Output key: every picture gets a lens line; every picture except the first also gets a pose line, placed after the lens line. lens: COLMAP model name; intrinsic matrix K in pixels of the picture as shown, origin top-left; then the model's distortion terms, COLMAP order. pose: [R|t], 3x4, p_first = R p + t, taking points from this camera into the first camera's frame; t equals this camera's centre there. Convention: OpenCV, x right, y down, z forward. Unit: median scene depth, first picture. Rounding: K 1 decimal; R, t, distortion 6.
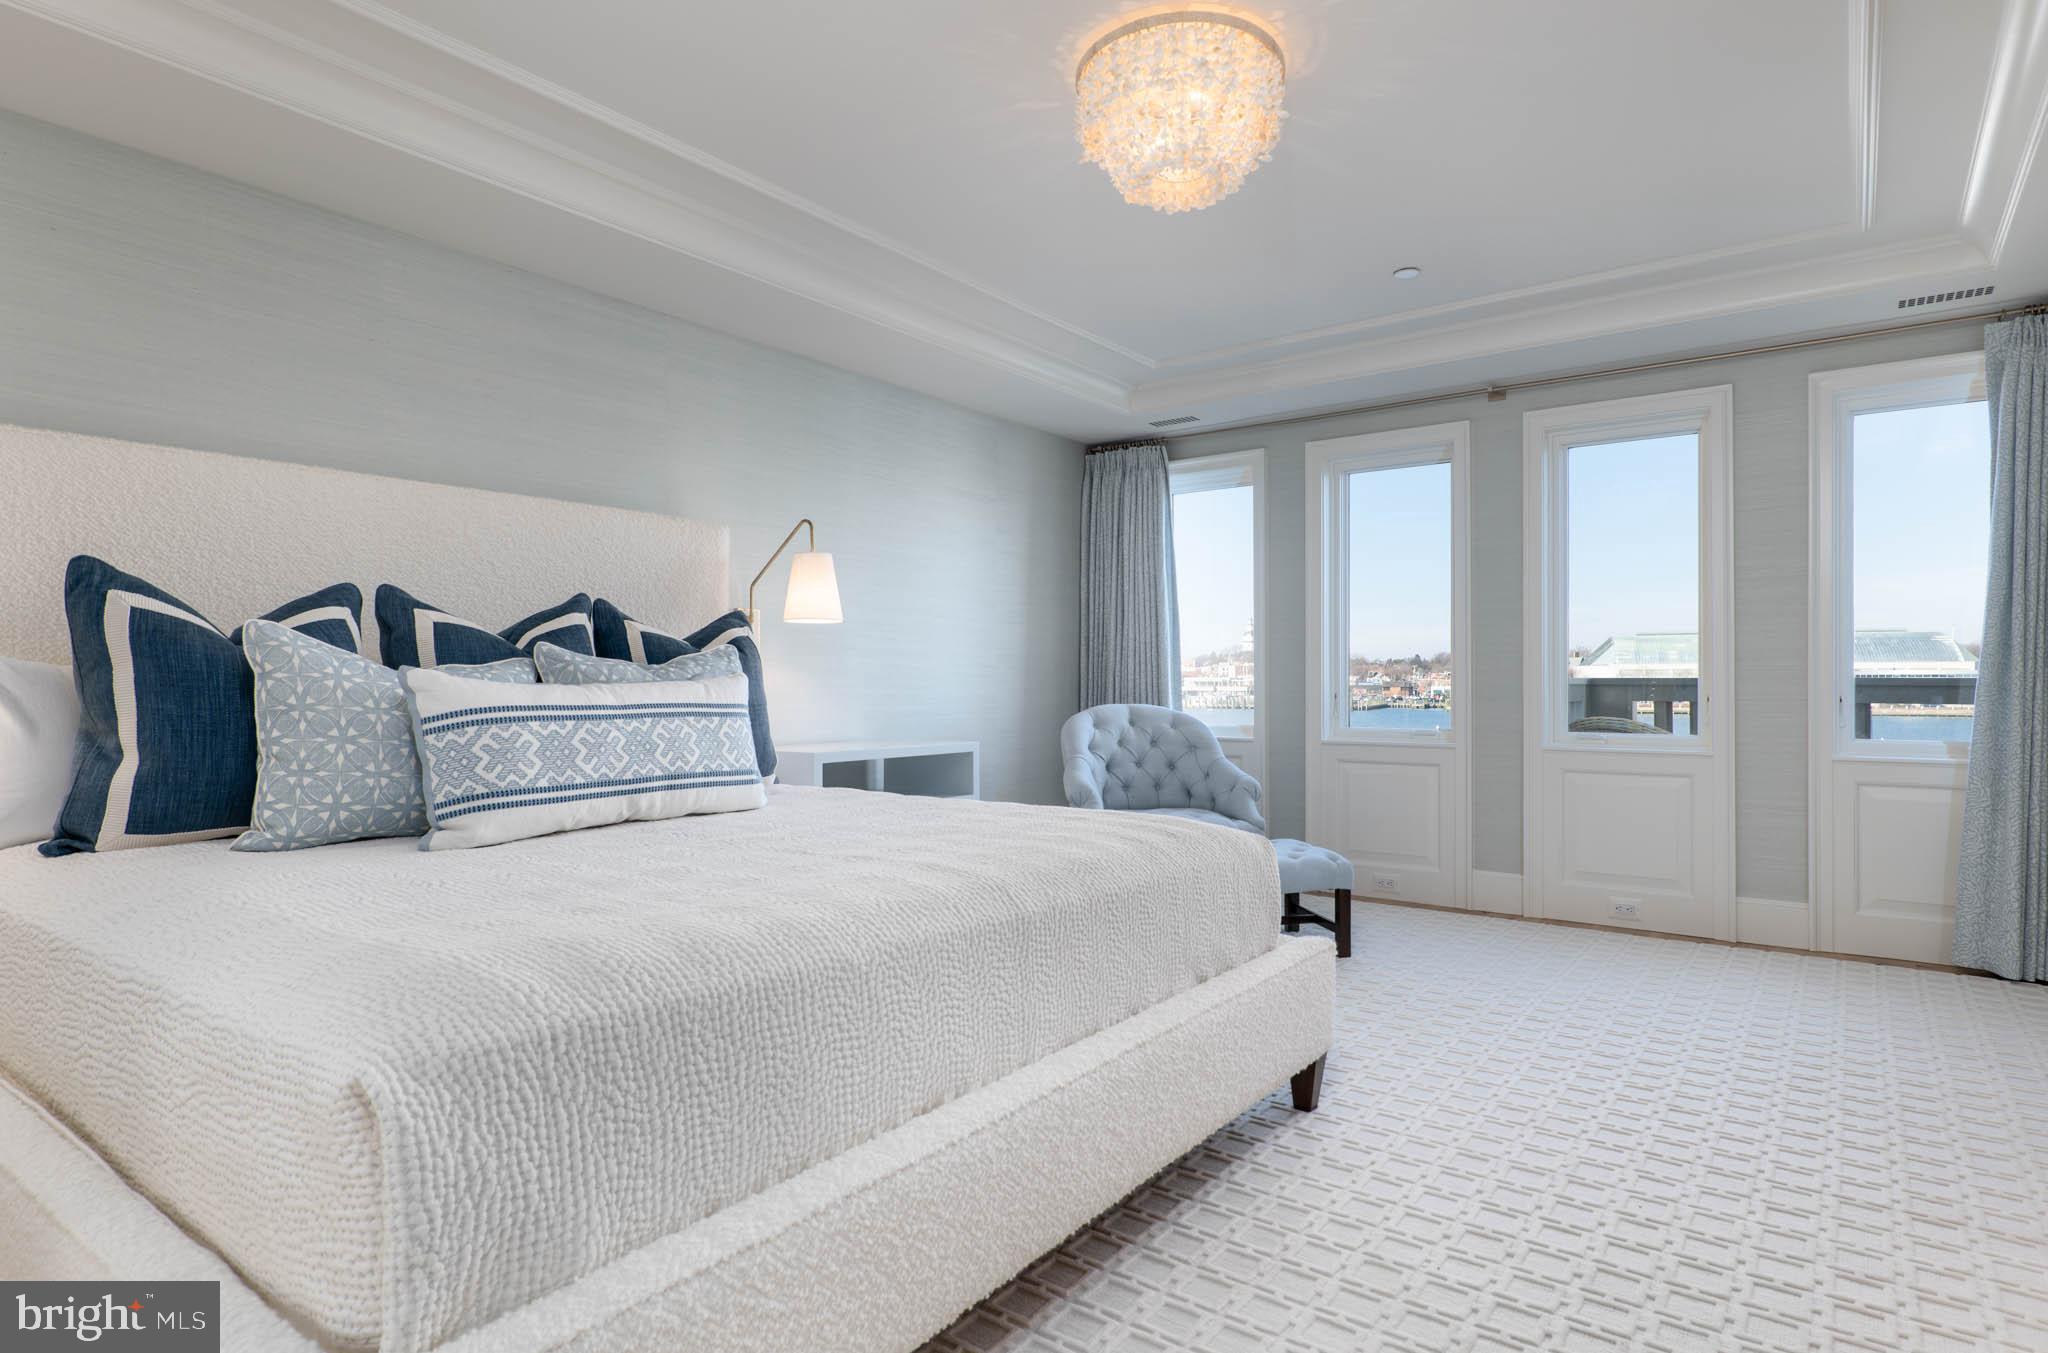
lens RADIAL K [[1104.1, 0, 1024.0], [0, 1104.1, 676.5], [0, 0, 1]] dist [-0.001632, 0.000776]
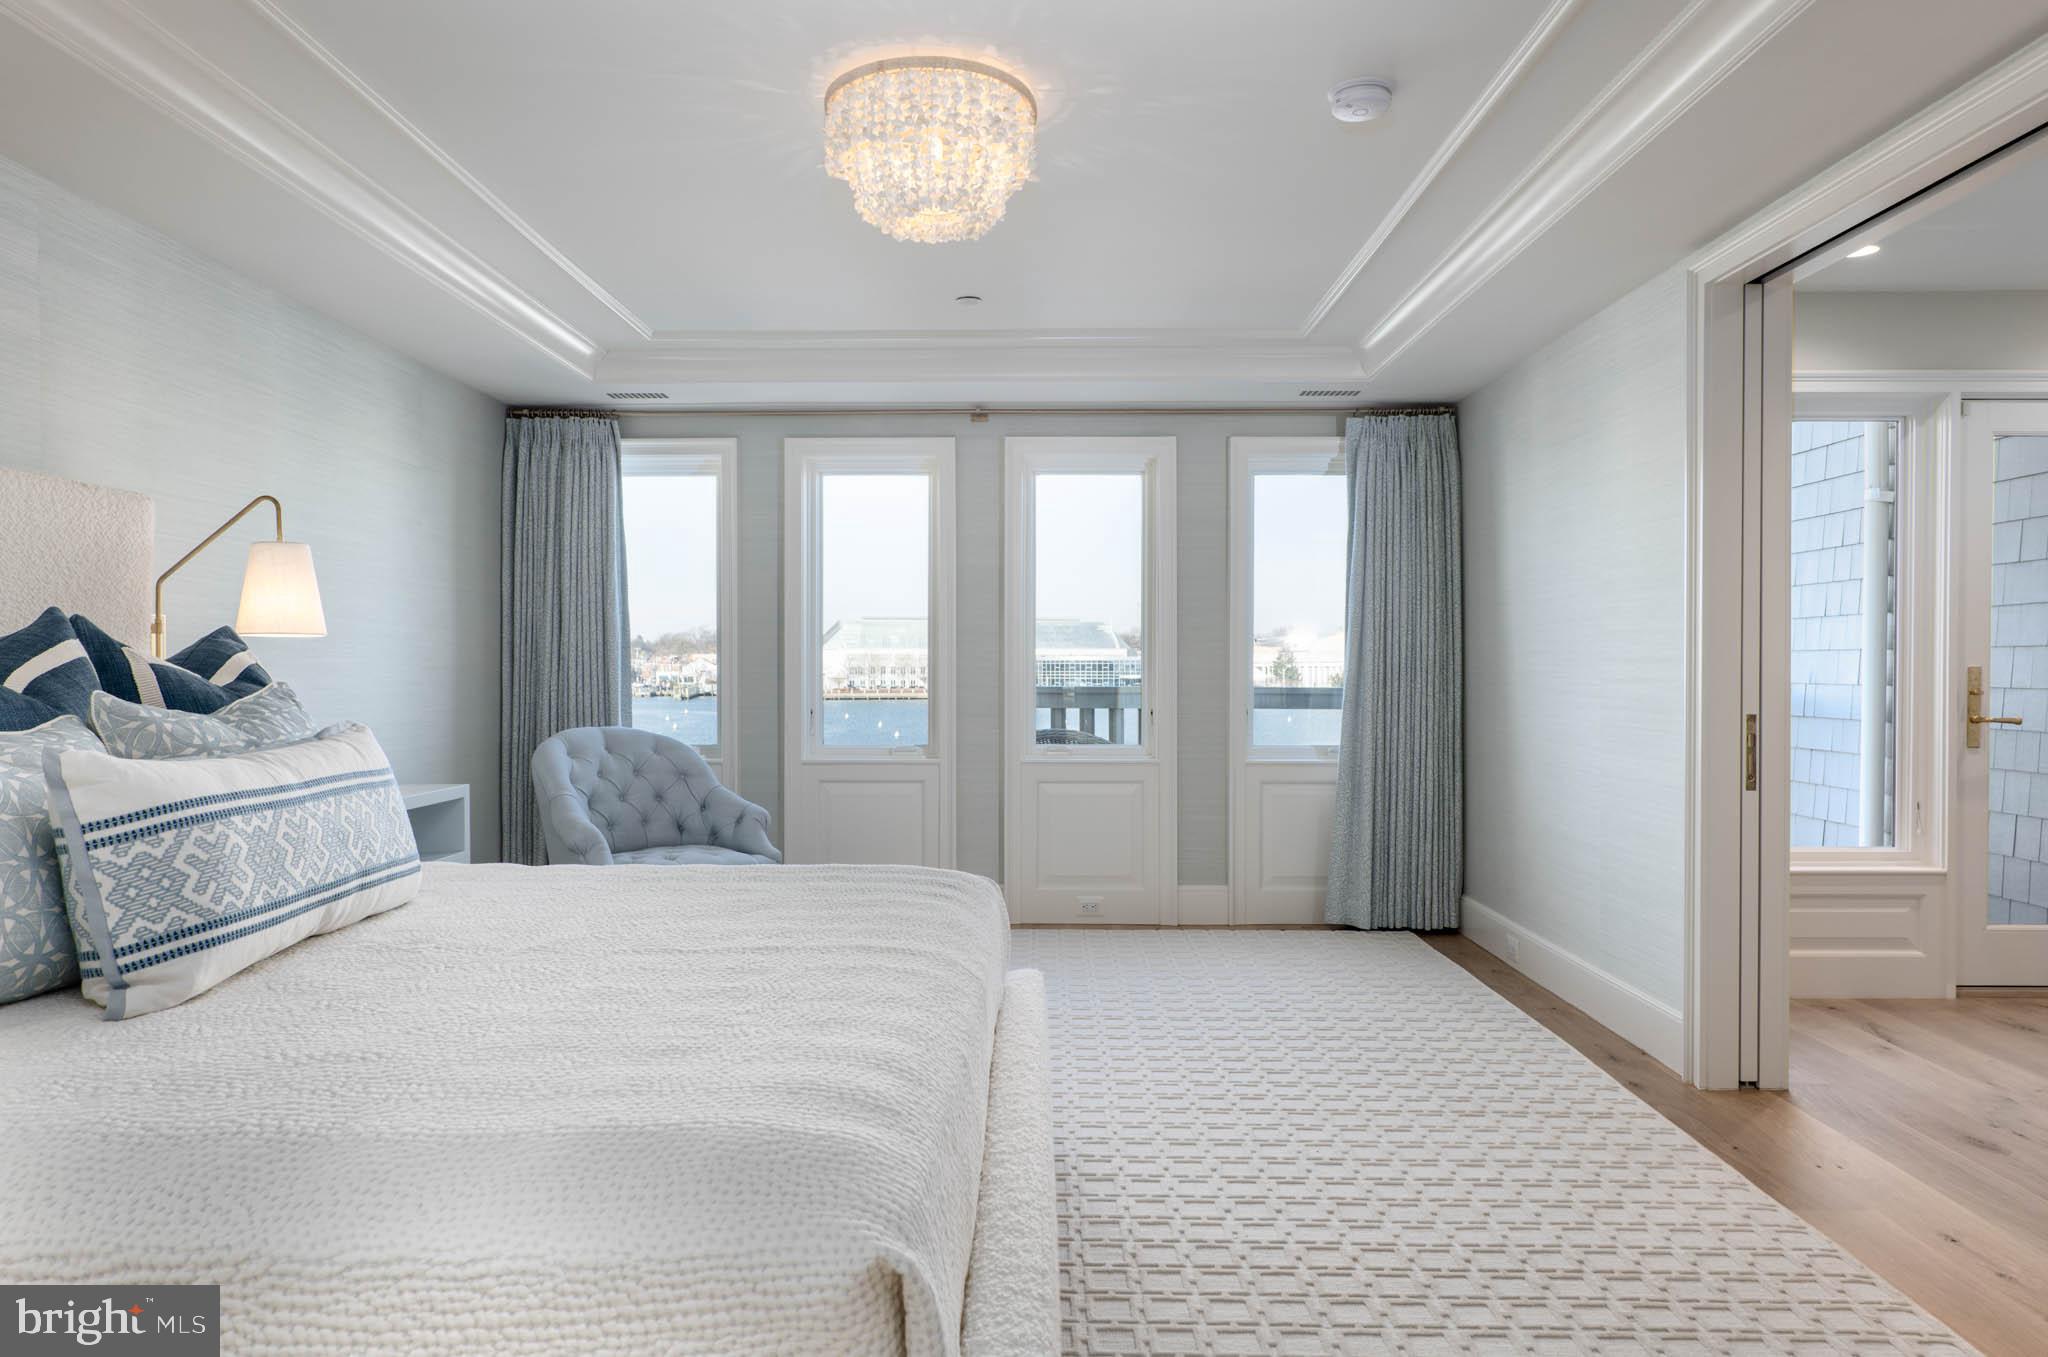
lens RADIAL K [[1282.4, 0, 1022.4], [0, 1282.4, 670.4], [0, 0, 1]] dist [-0.000031, -0.000069]
pose [[0.811489, 0.000059, 0.584368, -0.417315], [-0.004242, 0.999974, 0.005790, -0.048712], [-0.584352, -0.007178, 0.811468, 0.025164]]
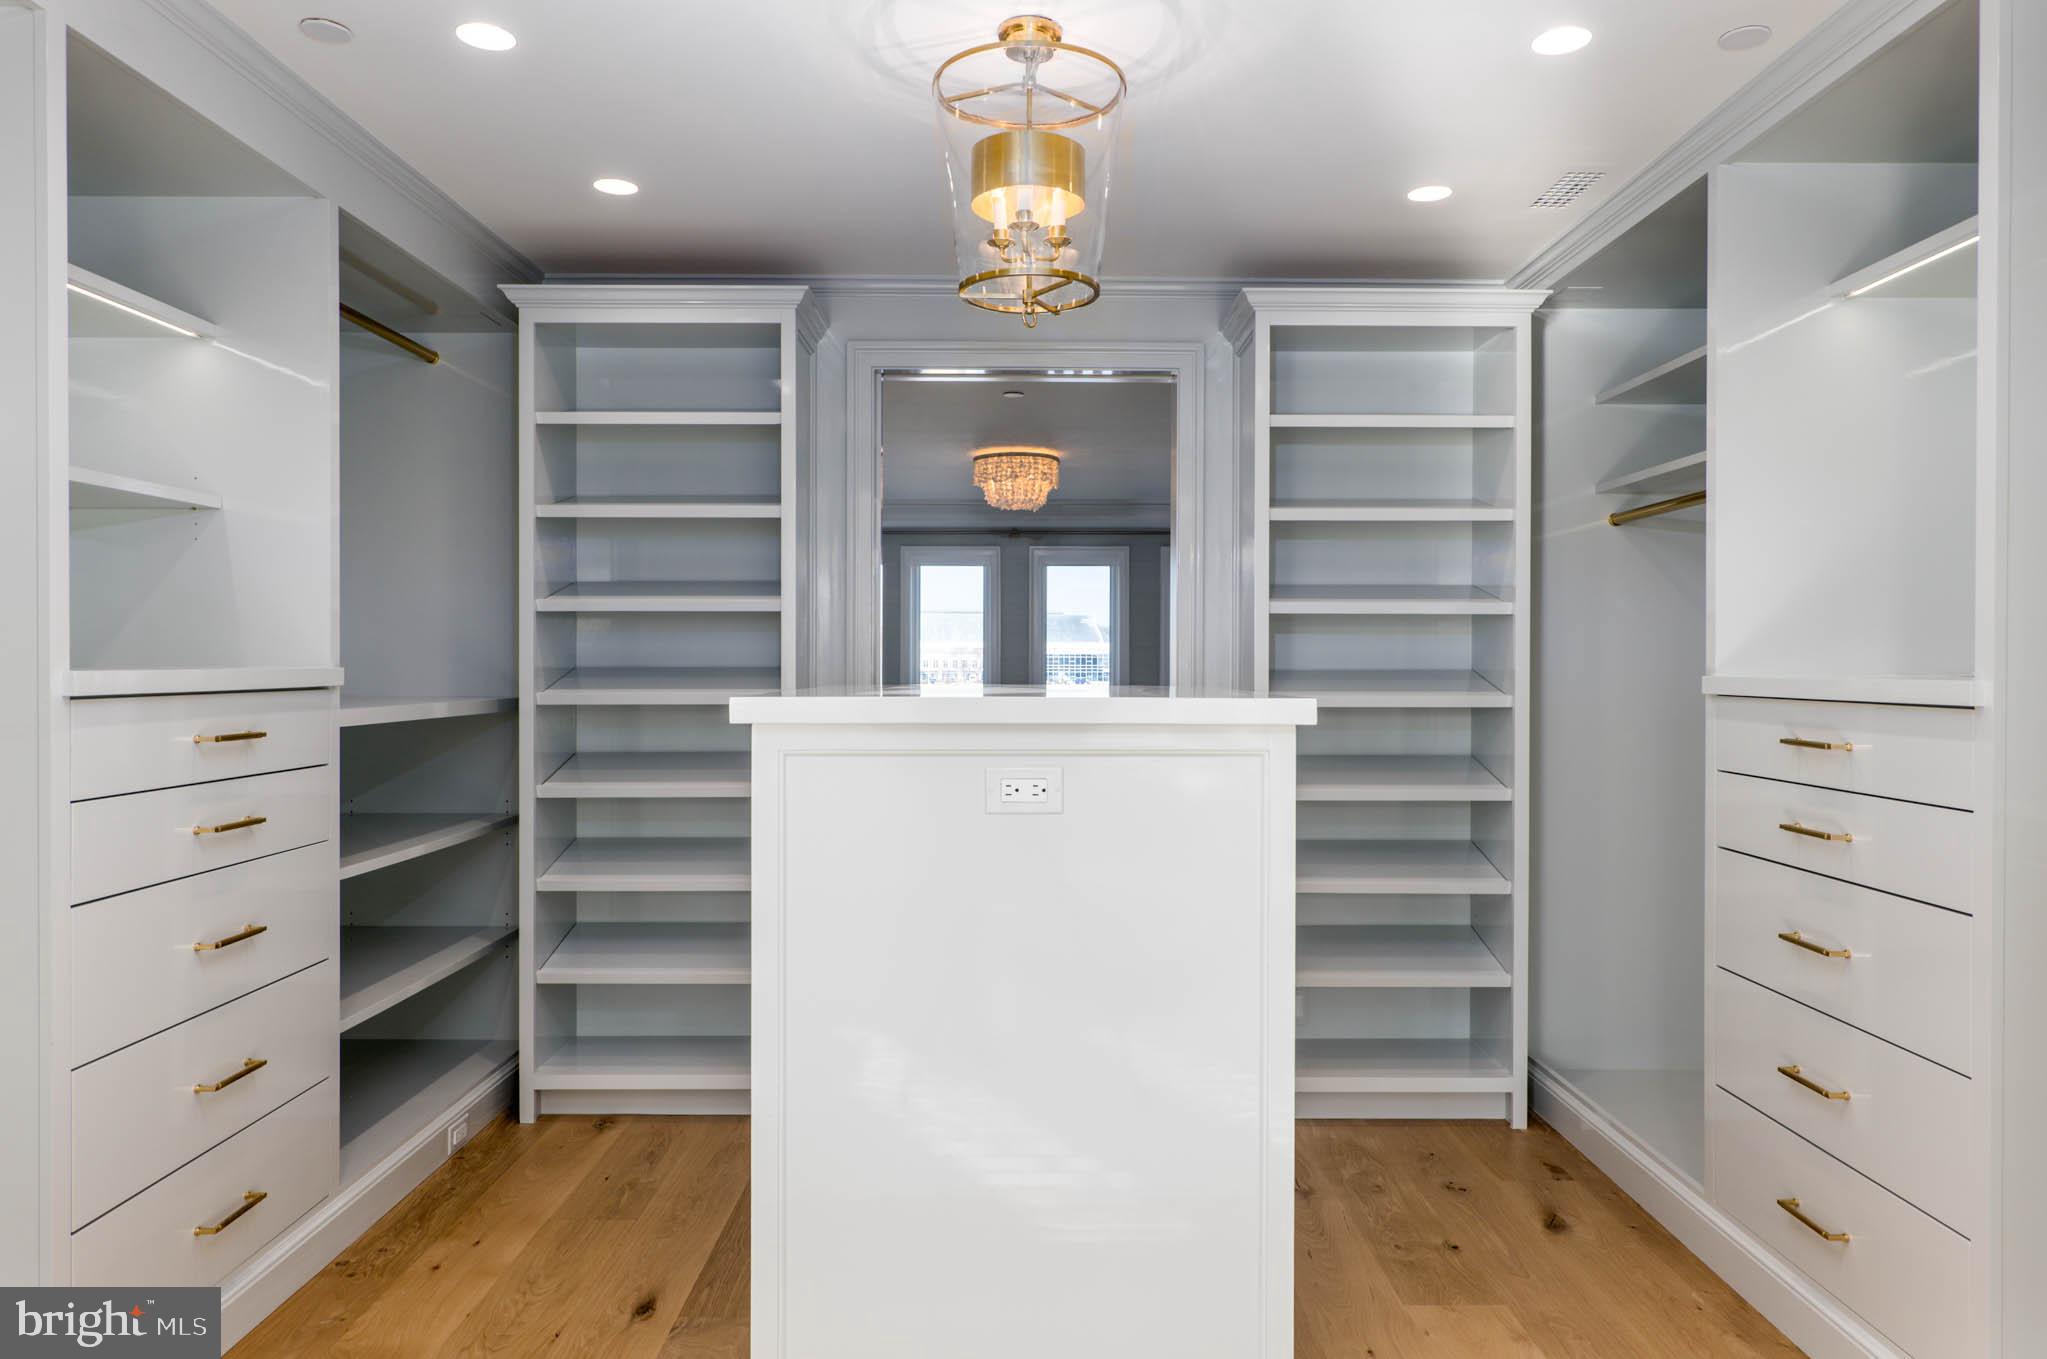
lens RADIAL K [[1281.8, 0, 1021.9], [0, 1281.8, 671.4], [0, 0, 1]] dist [-0.000031, -0.000069]
pose [[0.805869, -0.006525, 0.592058, -1.372828], [0.003145, 0.999972, 0.006740, -0.093576], [-0.592086, -0.003570, 0.805867, -1.146803]]
